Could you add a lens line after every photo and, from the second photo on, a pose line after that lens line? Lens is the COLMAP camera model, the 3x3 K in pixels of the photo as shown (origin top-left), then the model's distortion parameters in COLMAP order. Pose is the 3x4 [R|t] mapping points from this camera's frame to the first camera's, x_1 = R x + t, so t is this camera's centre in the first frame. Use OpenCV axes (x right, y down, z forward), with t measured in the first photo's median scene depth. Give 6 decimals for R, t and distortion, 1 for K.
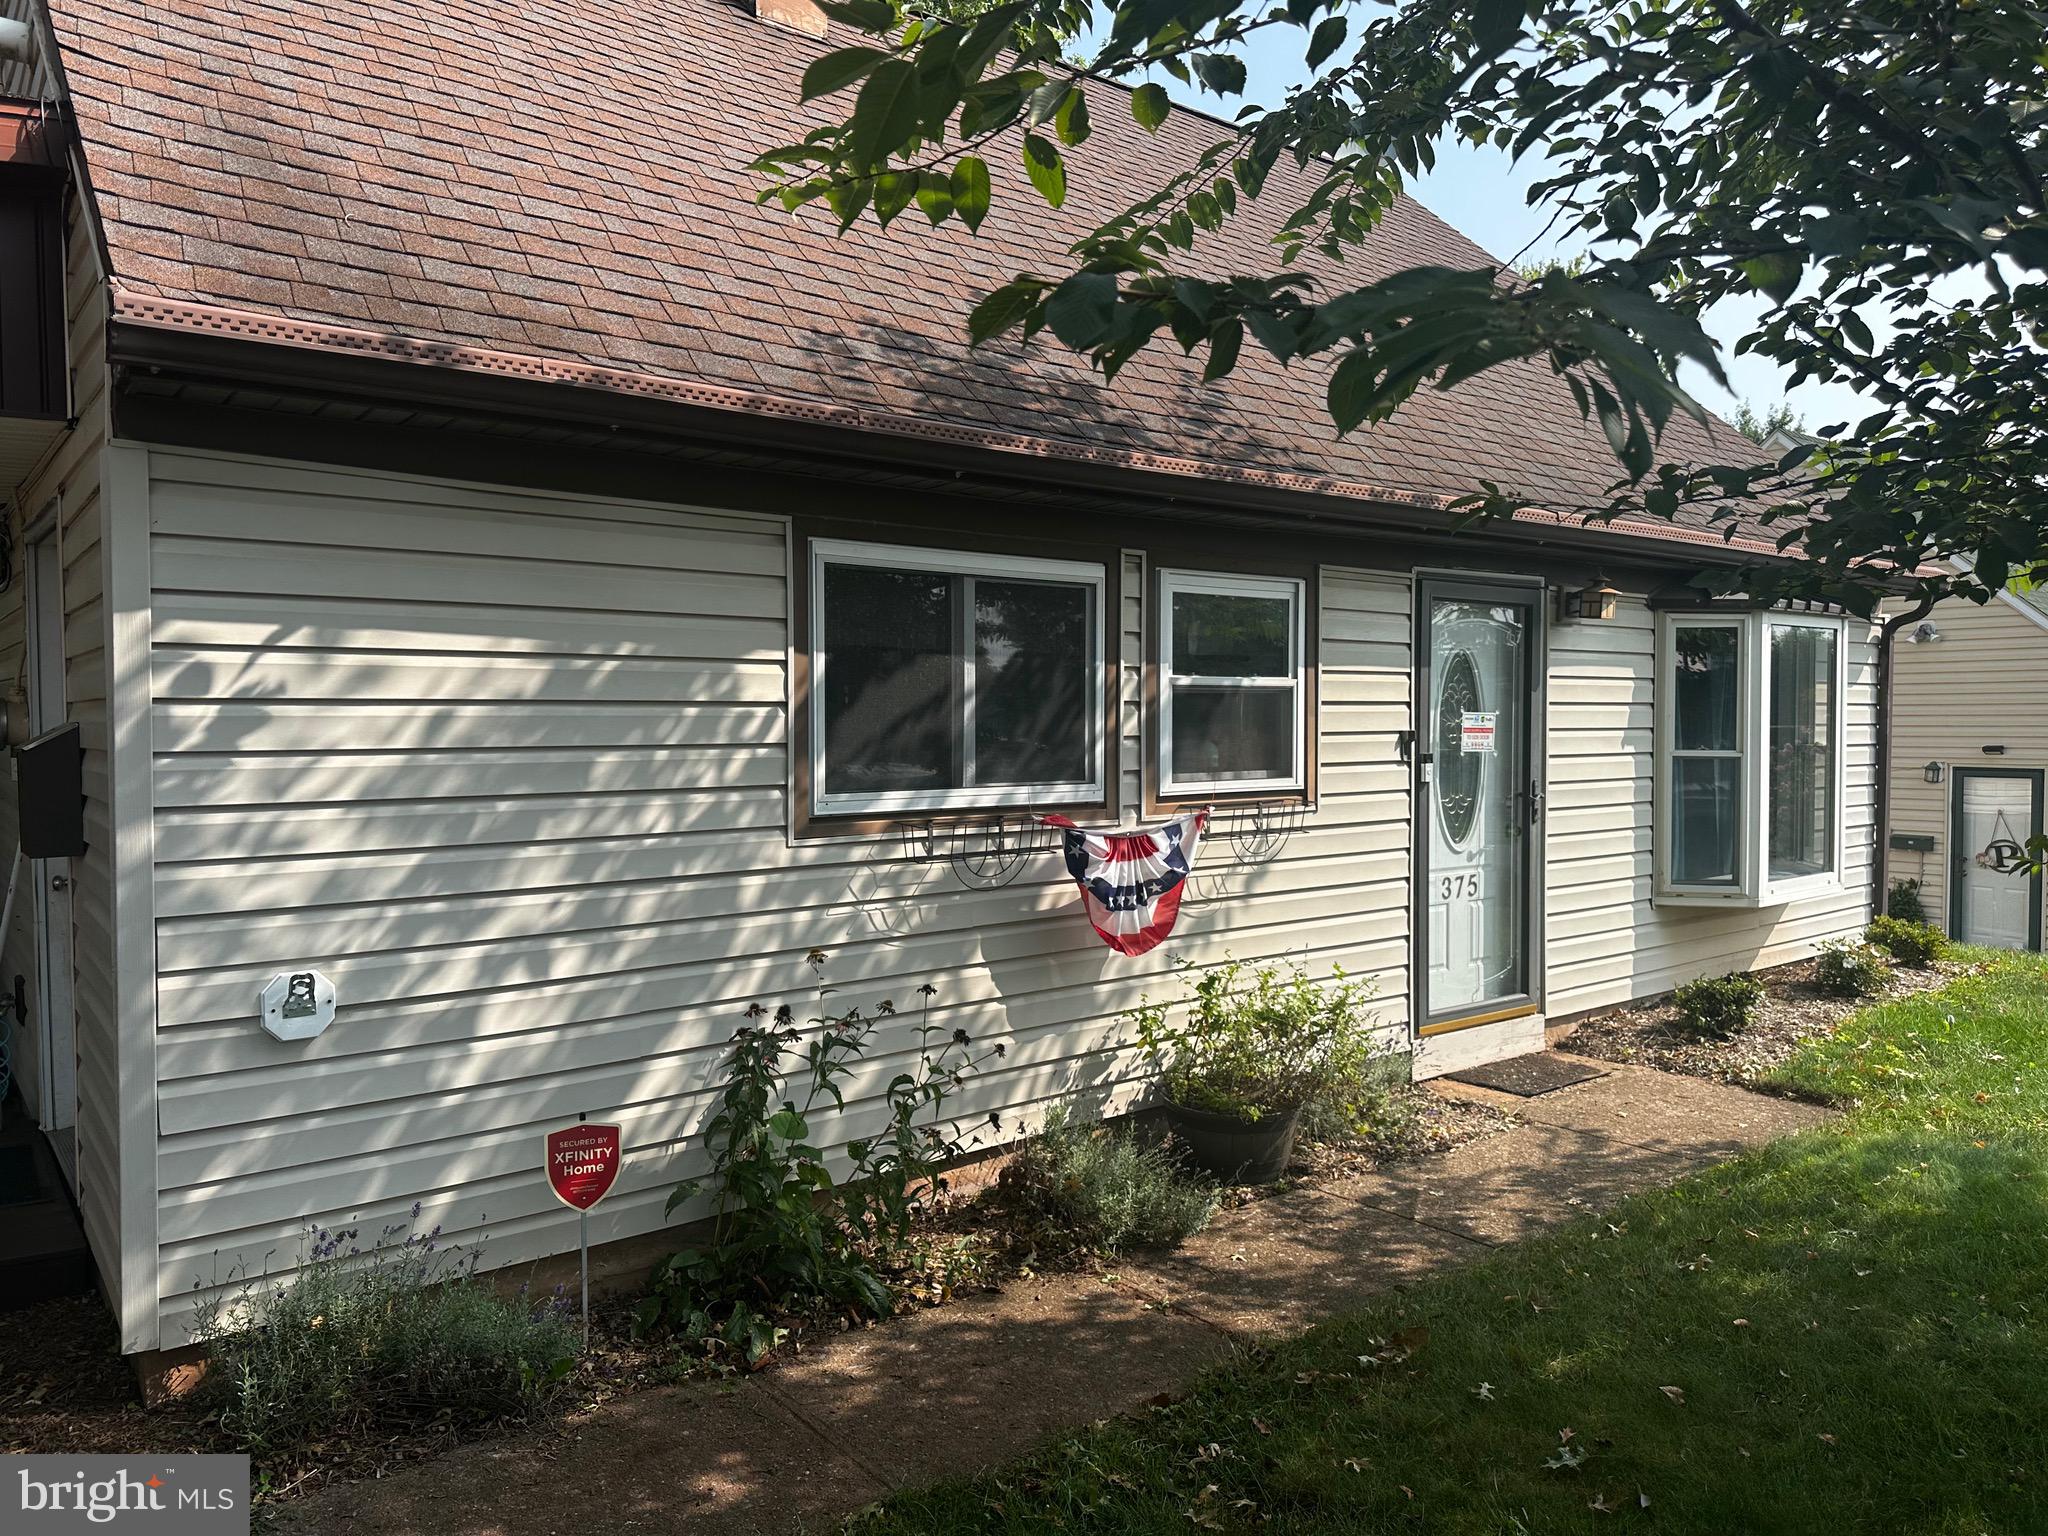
lens RADIAL K [[1442.8, 0, 1012.2], [0, 1442.8, 783.6], [0, 0, 1]] dist [0.037748, -0.047862]
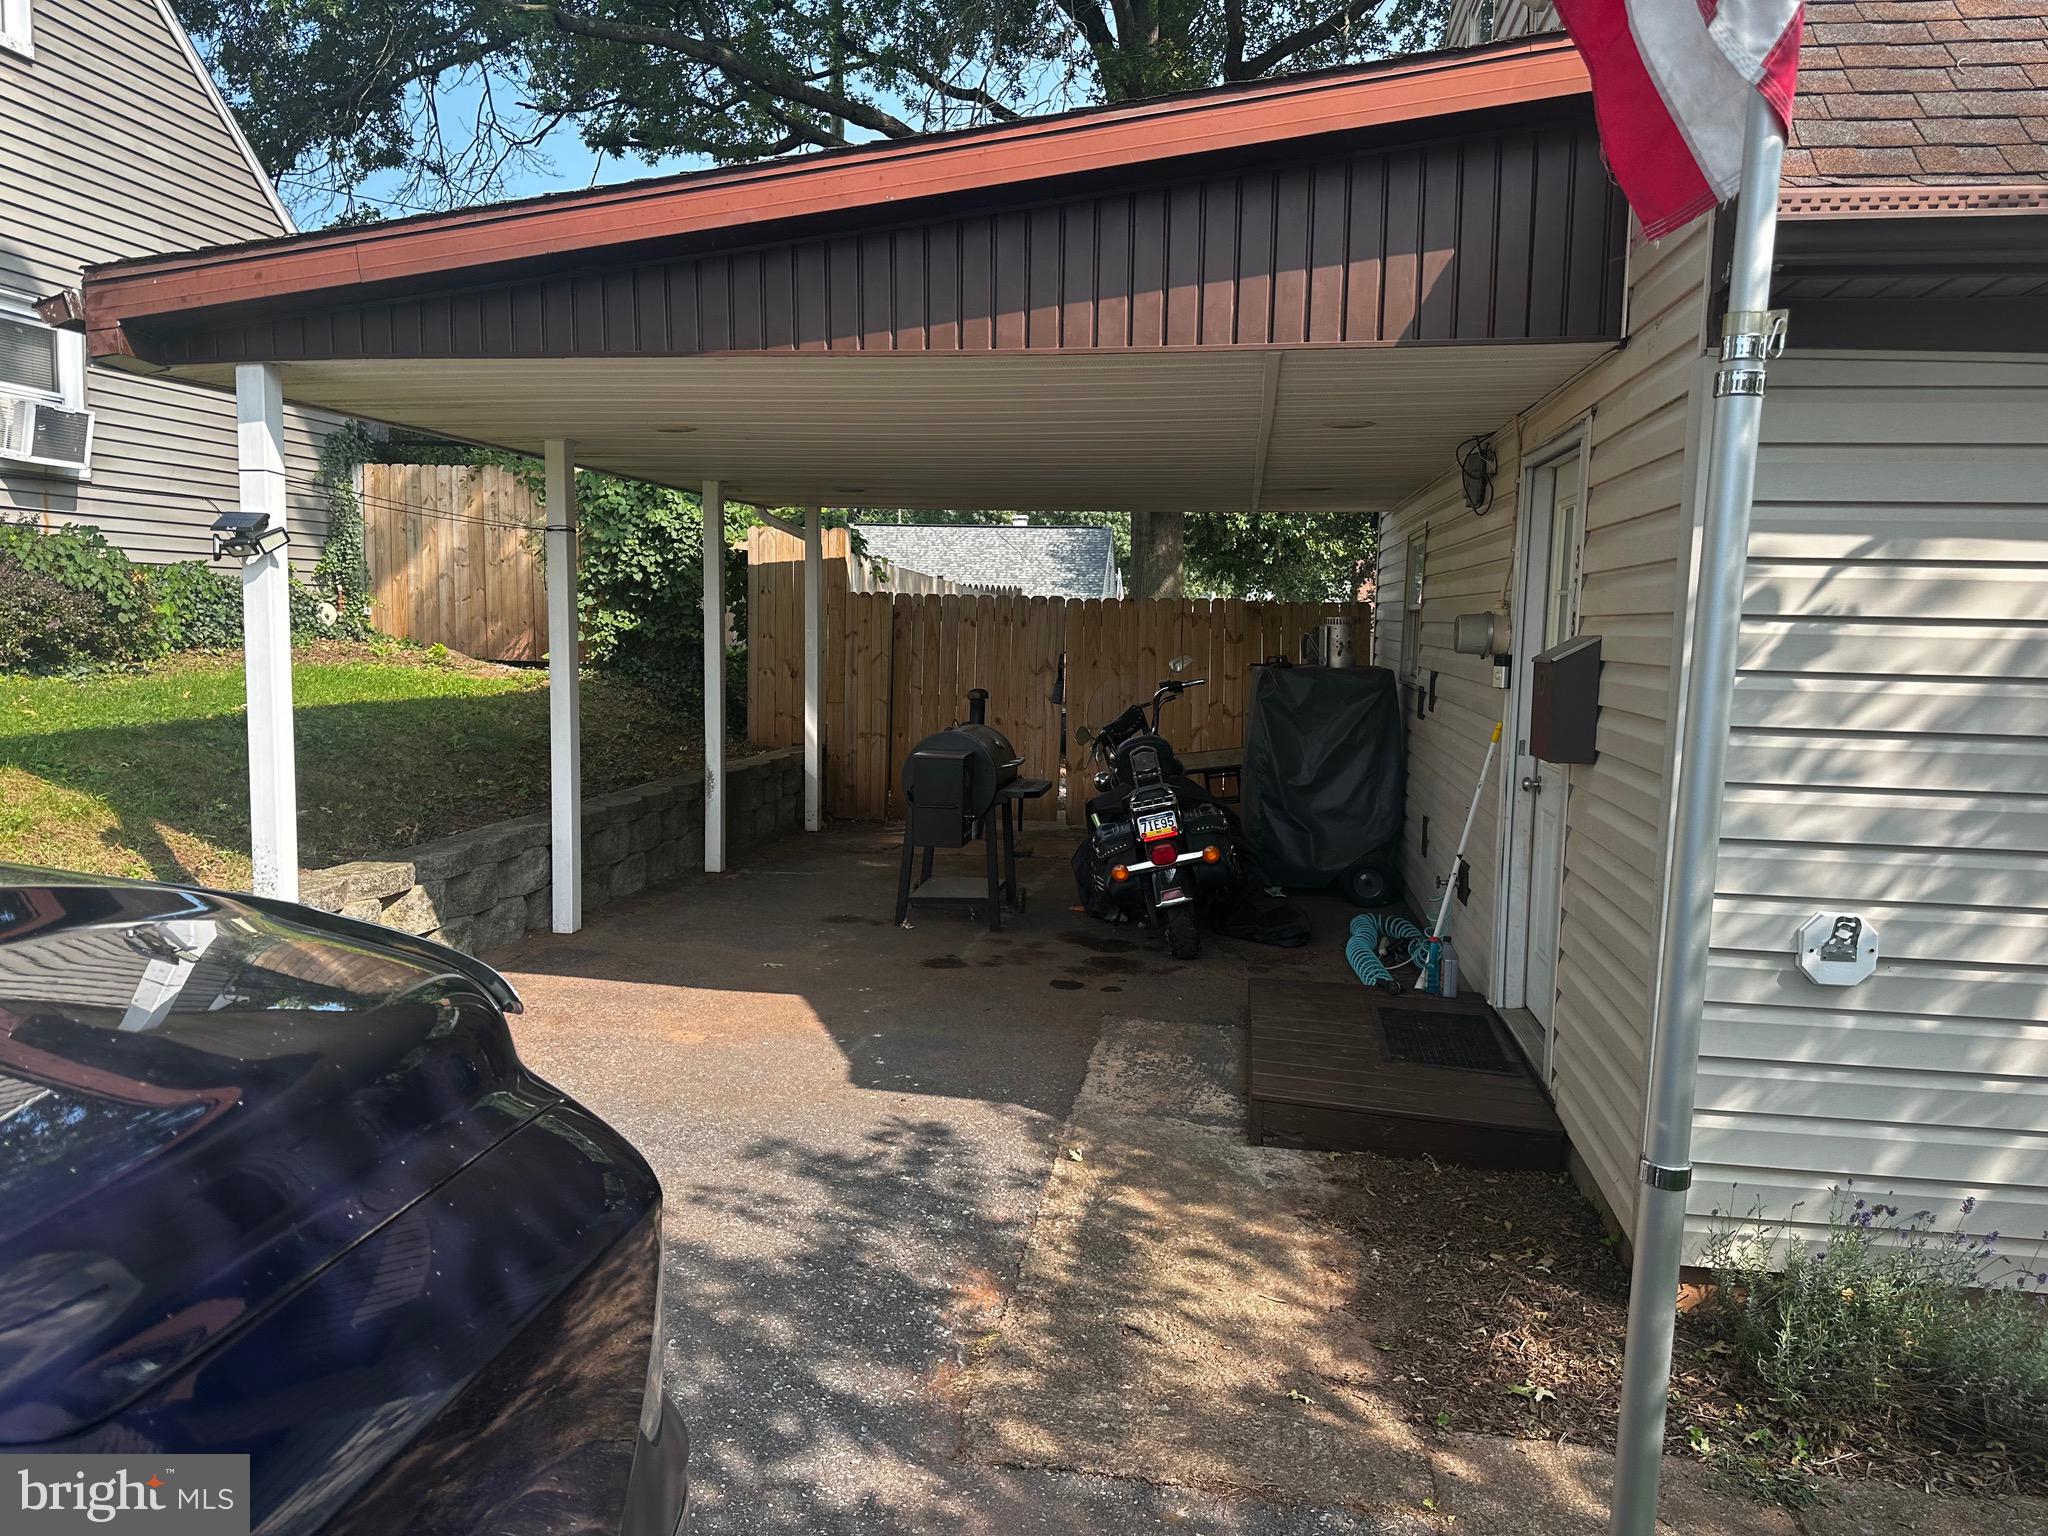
lens RADIAL K [[1442.8, 0, 1012.2], [0, 1442.8, 783.6], [0, 0, 1]] dist [0.037748, -0.047862]
pose [[0.661833, 0.101991, -0.742681, -0.153434], [-0.058103, 0.994701, 0.084822, -0.000497], [0.747396, -0.012986, 0.664252, -0.008512]]
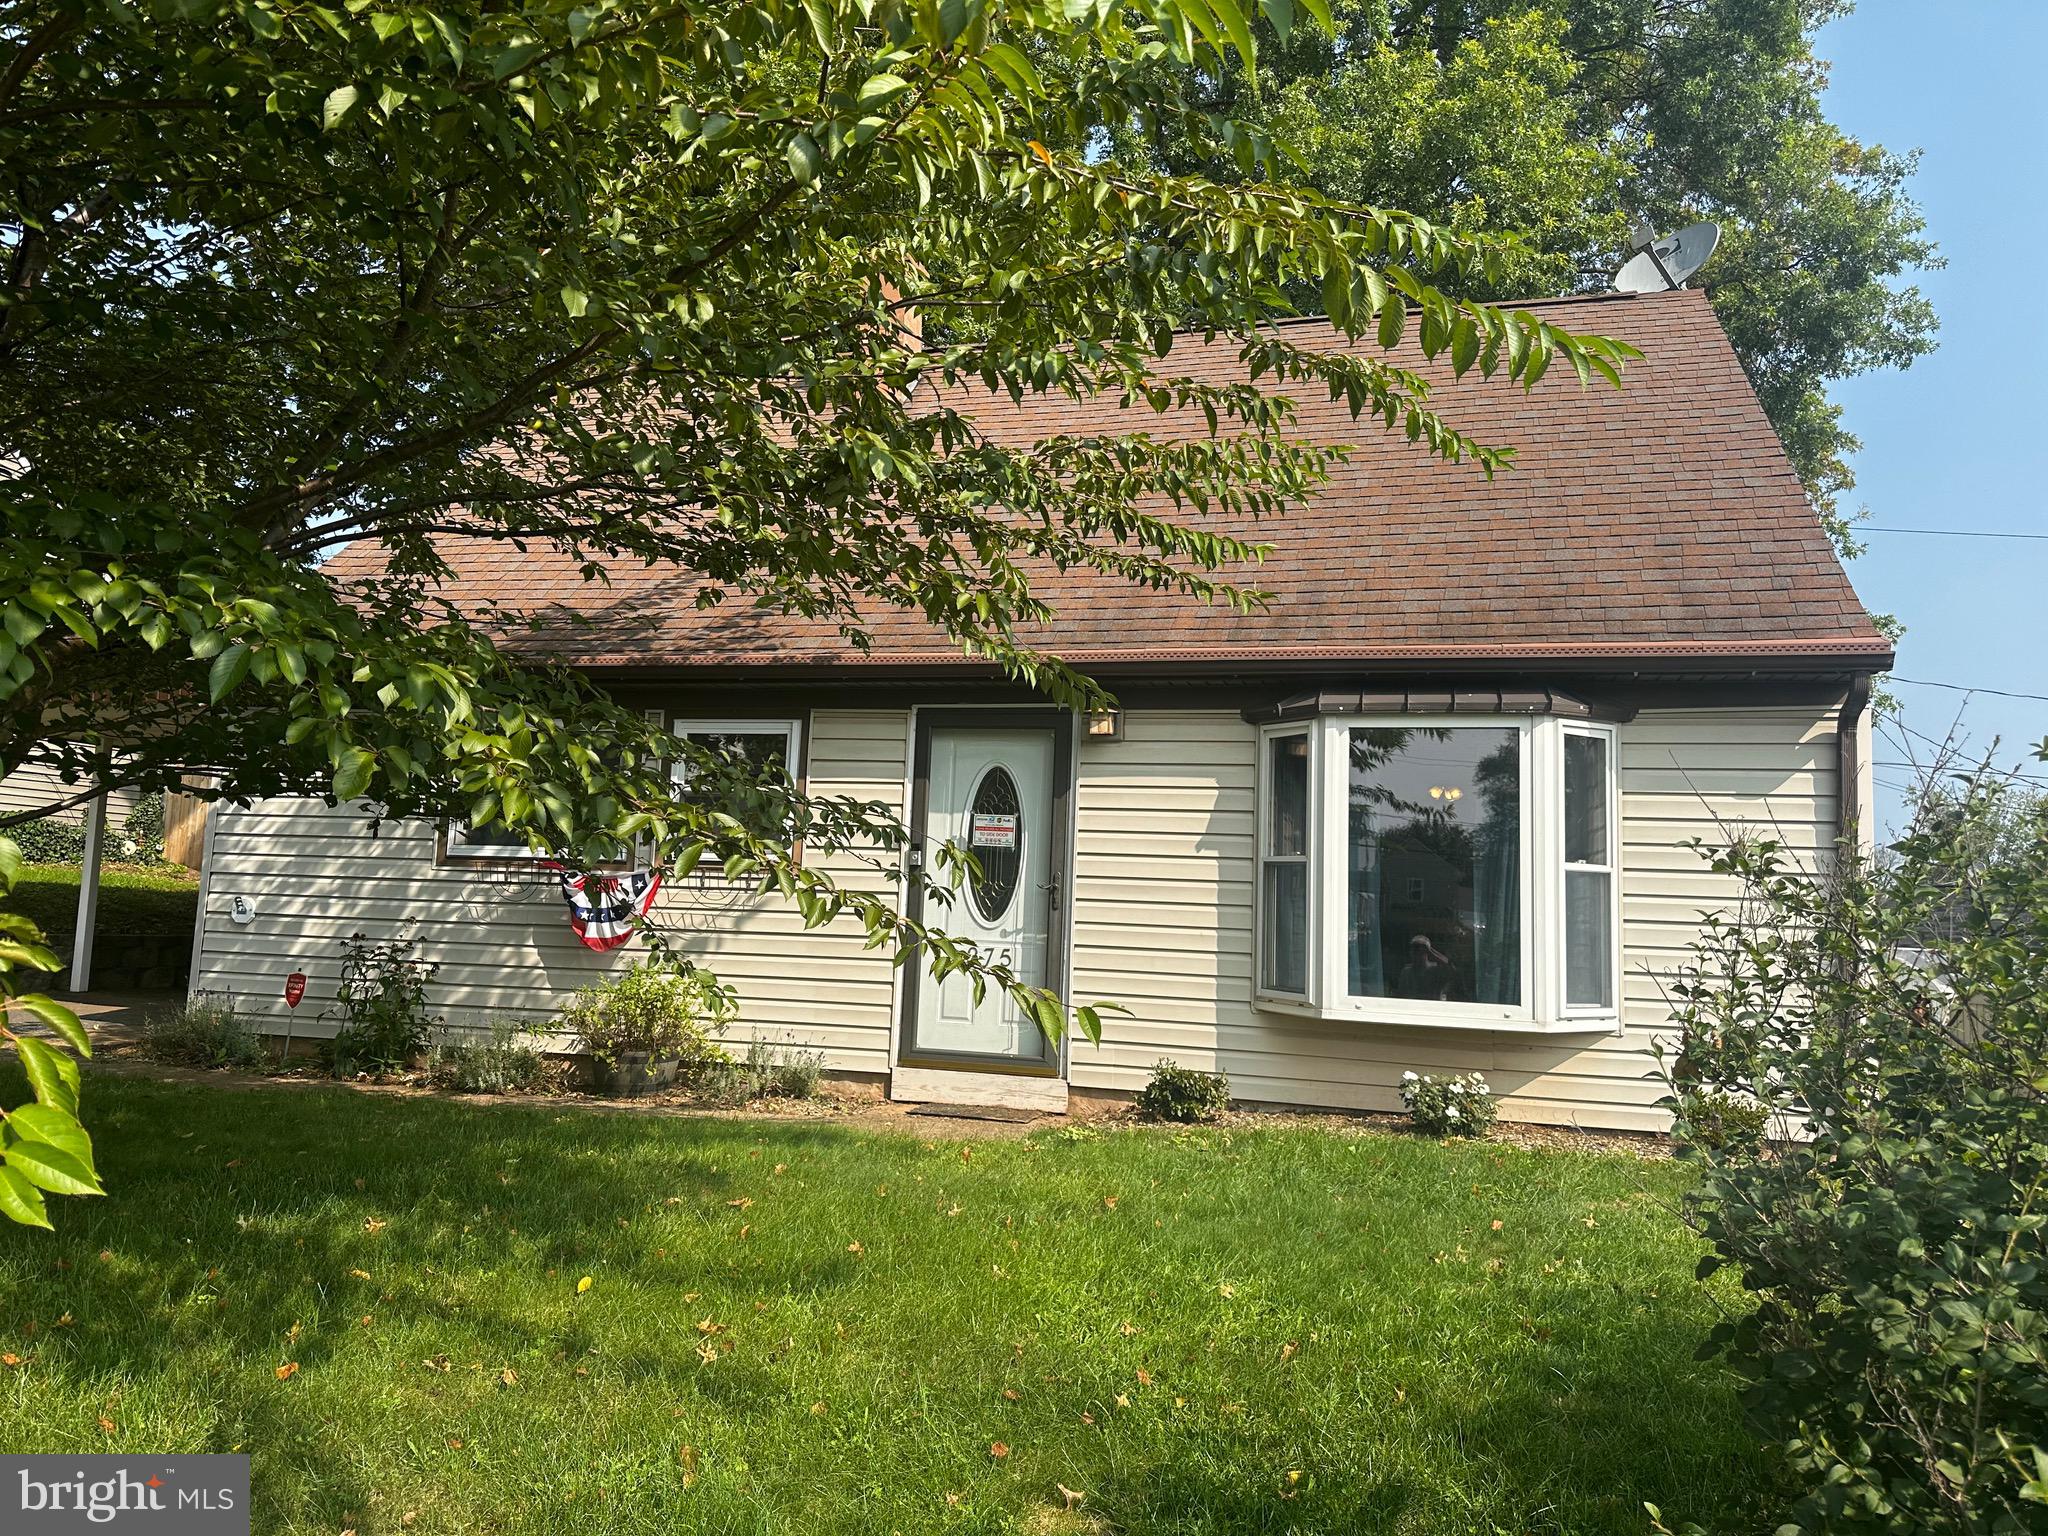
lens RADIAL K [[1442.8, 0, 1012.2], [0, 1442.8, 783.6], [0, 0, 1]] dist [0.037748, -0.047862]
pose [[0.581701, -0.050159, -0.811855, 2.371191], [-0.079095, 0.989879, -0.117830, 0.119699], [0.809548, 0.132755, 0.571846, 0.561637]]
